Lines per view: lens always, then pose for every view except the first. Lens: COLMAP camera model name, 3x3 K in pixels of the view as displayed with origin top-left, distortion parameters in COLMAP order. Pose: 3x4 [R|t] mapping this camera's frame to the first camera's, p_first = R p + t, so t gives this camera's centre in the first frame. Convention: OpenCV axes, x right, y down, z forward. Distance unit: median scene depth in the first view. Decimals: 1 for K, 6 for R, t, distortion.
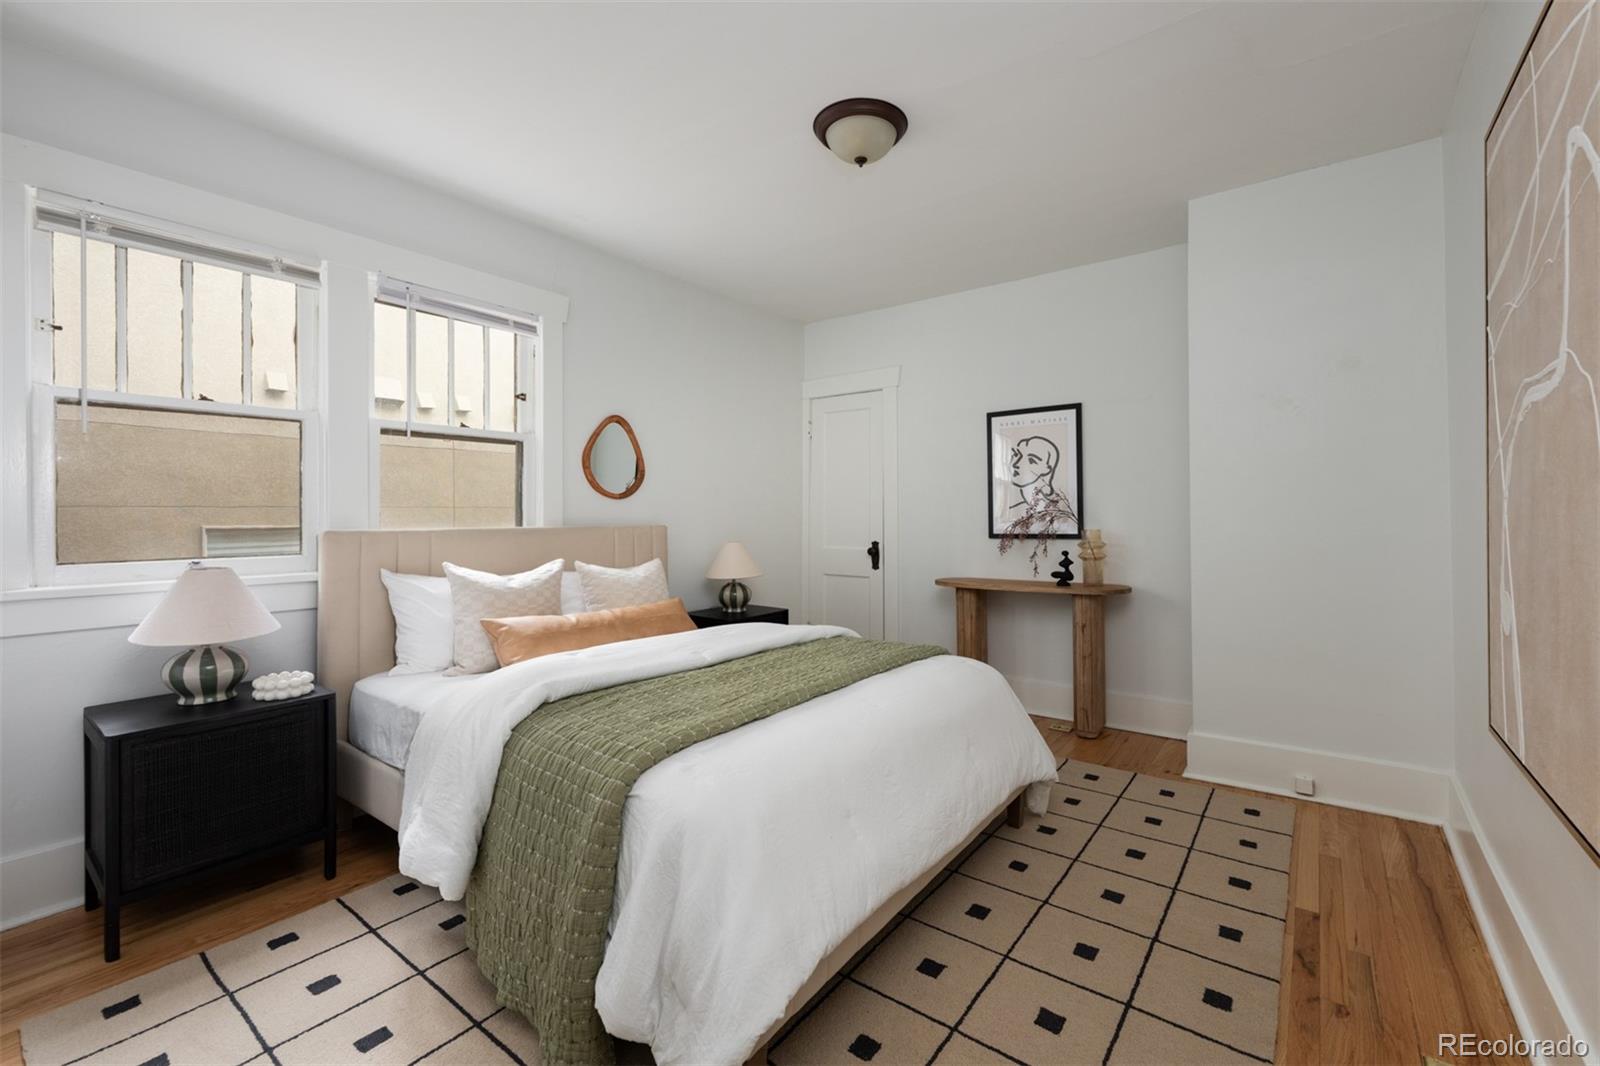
lens RADIAL K [[677.5, 0, 793.2], [0, 677.5, 503.6], [0, 0, 1]] dist [-0.003025, -0.000173]
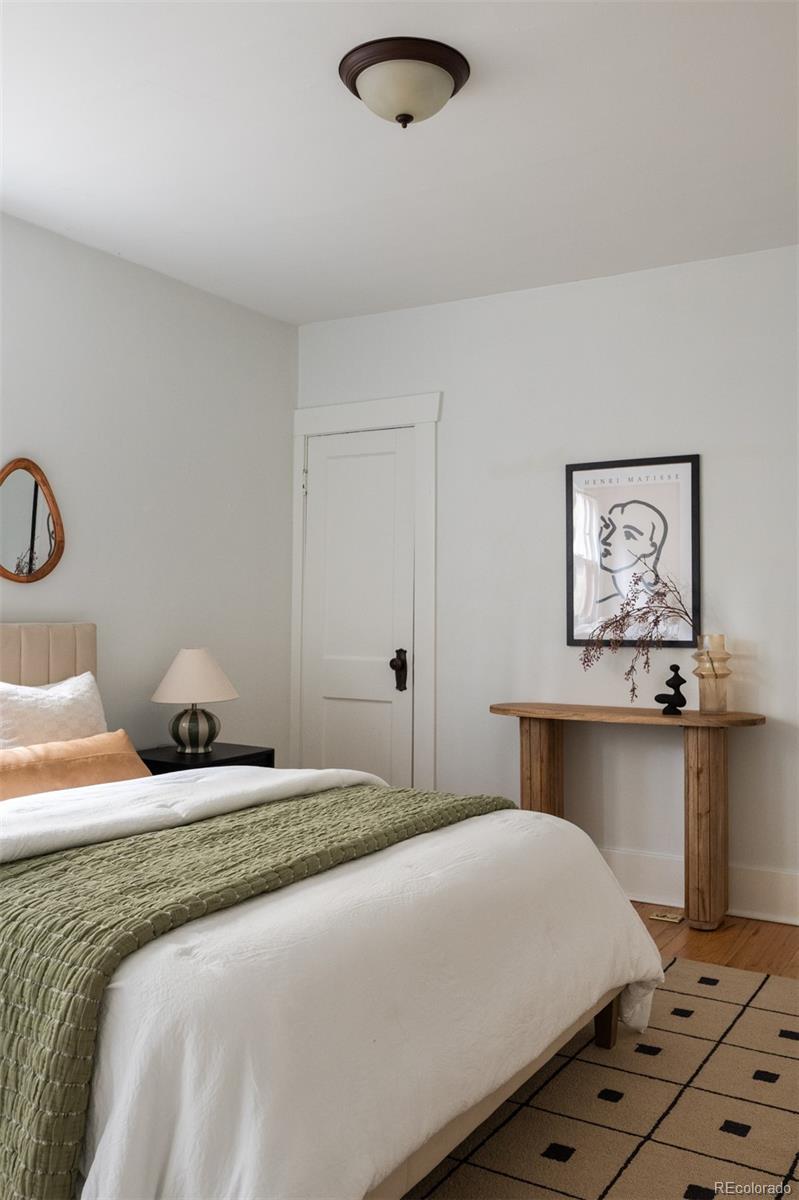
lens RADIAL K [[1076.4, 0, 323.8], [0, 1076.4, 584.6], [0, 0, 1]] dist [0.000316, -0.009166]
pose [[0.997493, 0.010836, 0.069932, -0.056544], [-0.010623, 0.999938, -0.003416, -0.007672], [-0.069965, 0.002665, 0.997546, -0.123428]]
